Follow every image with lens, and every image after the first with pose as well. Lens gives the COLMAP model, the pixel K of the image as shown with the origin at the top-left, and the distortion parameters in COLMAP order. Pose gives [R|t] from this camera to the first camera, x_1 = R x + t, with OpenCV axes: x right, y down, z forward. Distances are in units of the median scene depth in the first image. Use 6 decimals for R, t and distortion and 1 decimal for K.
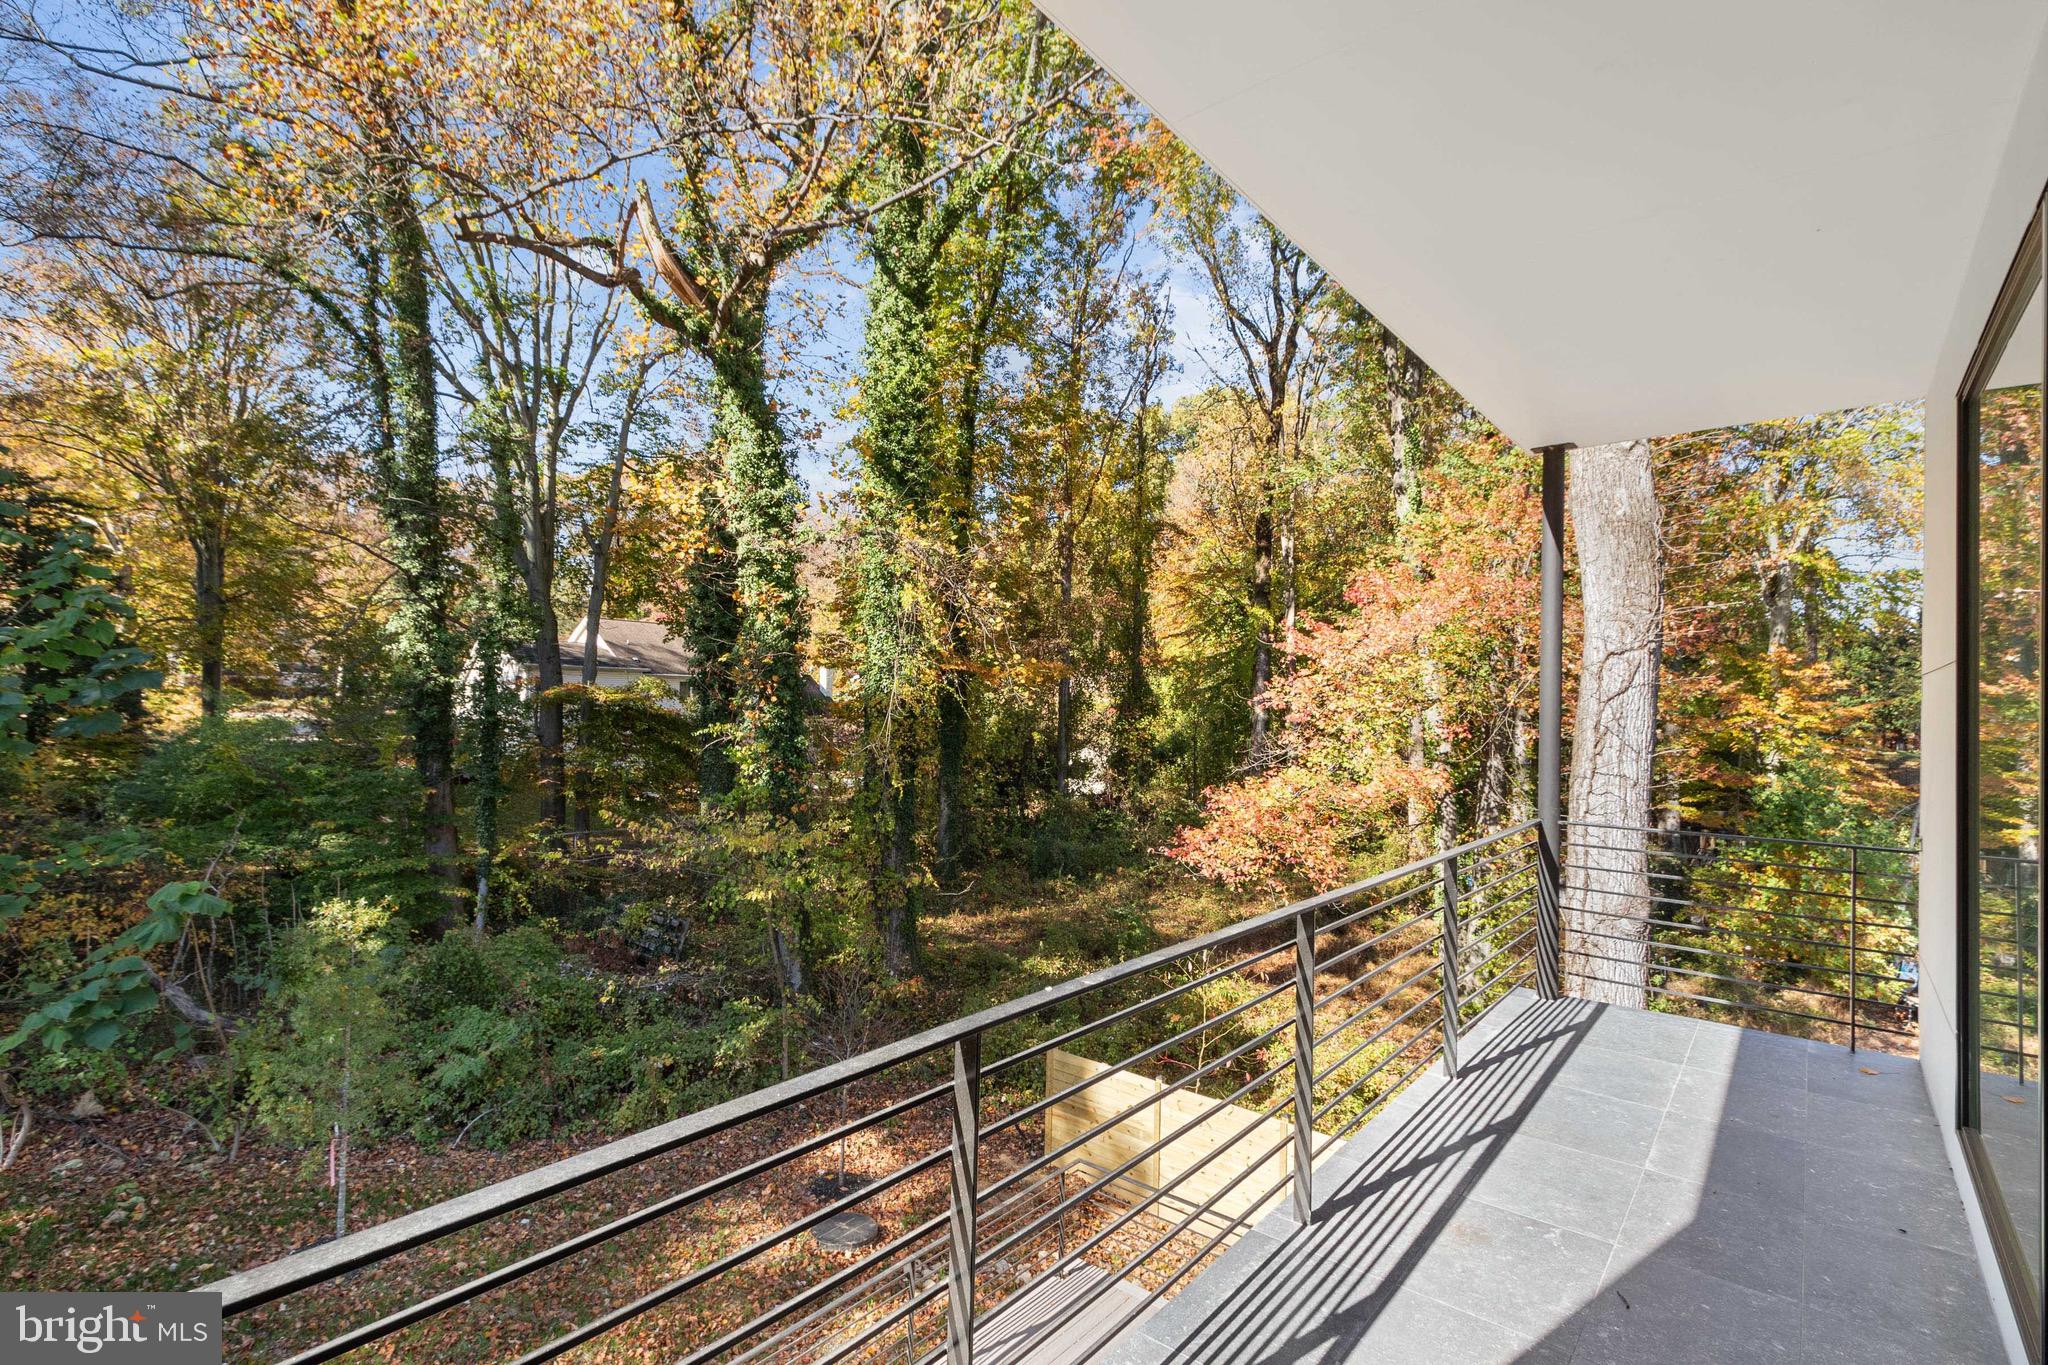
lens RADIAL K [[943.0, 0, 1016.0], [0, 943.0, 695.6], [0, 0, 1]] dist [0.002779, -0.001301]
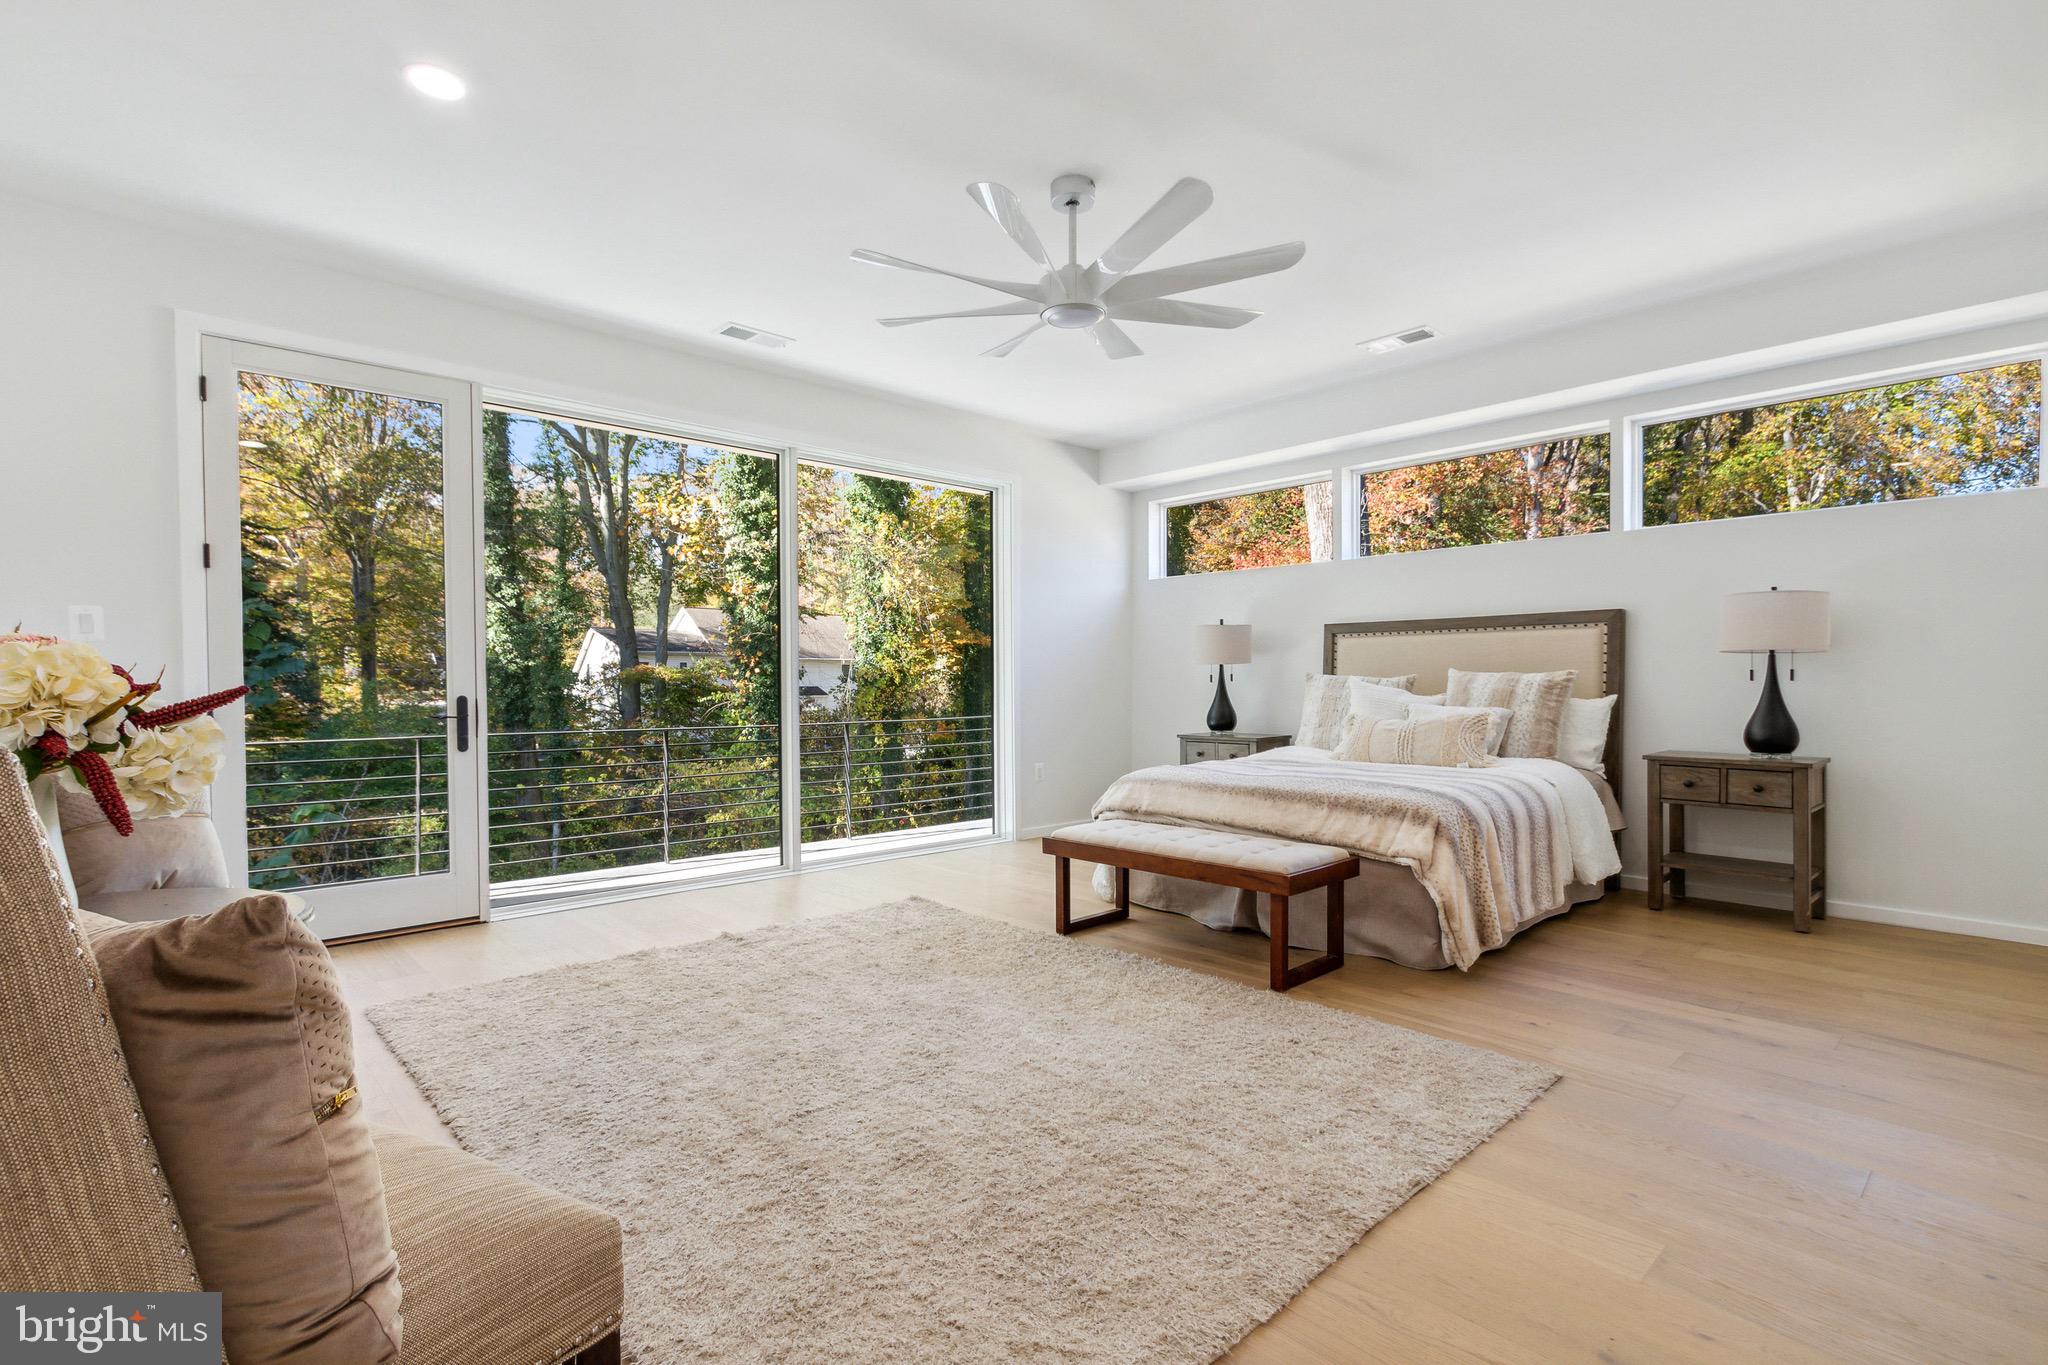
lens RADIAL K [[943.0, 0, 1016.0], [0, 943.0, 695.6], [0, 0, 1]] dist [0.002779, -0.001301]
pose [[0.992906, -0.020365, -0.117149, 0.174319], [0.023167, 0.999476, 0.022605, 0.012595], [0.116627, -0.025159, 0.992857, -0.145134]]
